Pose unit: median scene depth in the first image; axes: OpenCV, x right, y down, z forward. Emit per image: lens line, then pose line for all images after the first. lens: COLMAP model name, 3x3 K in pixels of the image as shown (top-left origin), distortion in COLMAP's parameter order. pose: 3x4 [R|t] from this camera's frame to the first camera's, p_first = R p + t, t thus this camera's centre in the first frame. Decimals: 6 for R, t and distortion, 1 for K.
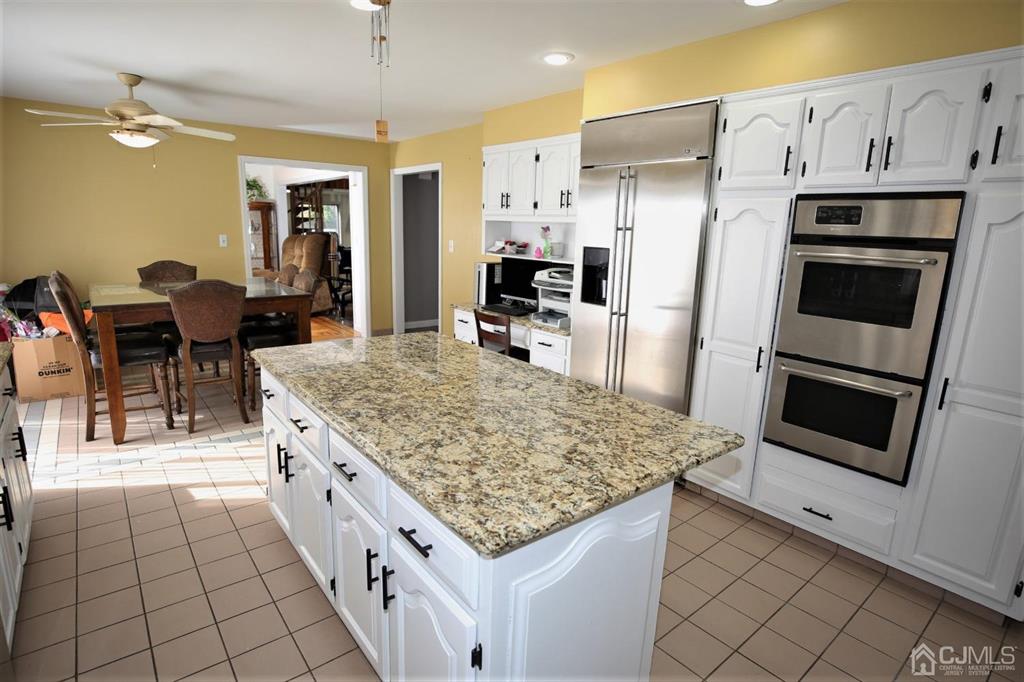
lens RADIAL K [[517.3, 0, 509.0], [0, 517.3, 344.5], [0, 0, 1]] dist [-0.038175, 0.002554]
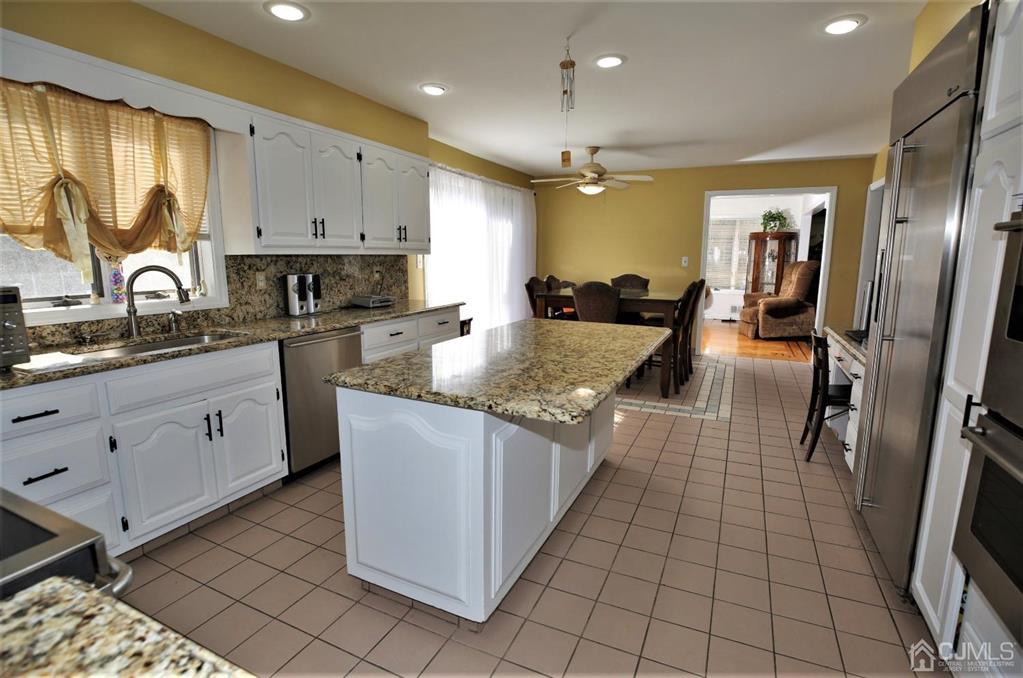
lens RADIAL K [[486.6, 0, 517.9], [0, 486.6, 336.6], [0, 0, 1]] dist [-0.035771, 0.002397]
pose [[0.449808, 0.120254, -0.884993, 0.880054], [-0.188582, 0.981341, 0.037496, 0.020066], [0.872989, 0.150028, 0.464093, 0.368337]]
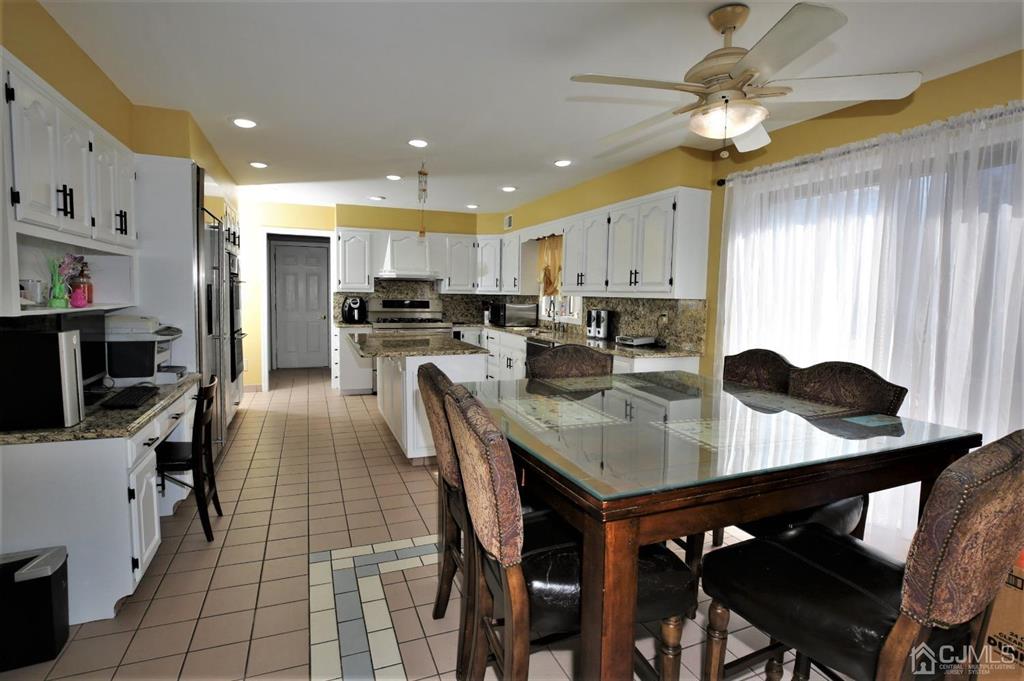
lens RADIAL K [[517.3, 0, 516.1], [0, 517.3, 335.2], [0, 0, 1]] dist [-0.038175, 0.002554]
pose [[-0.956668, -0.070749, 0.282457, -1.240246], [0.017746, 0.954065, 0.299073, -0.638997], [-0.290641, 0.291126, -0.911468, 2.932738]]
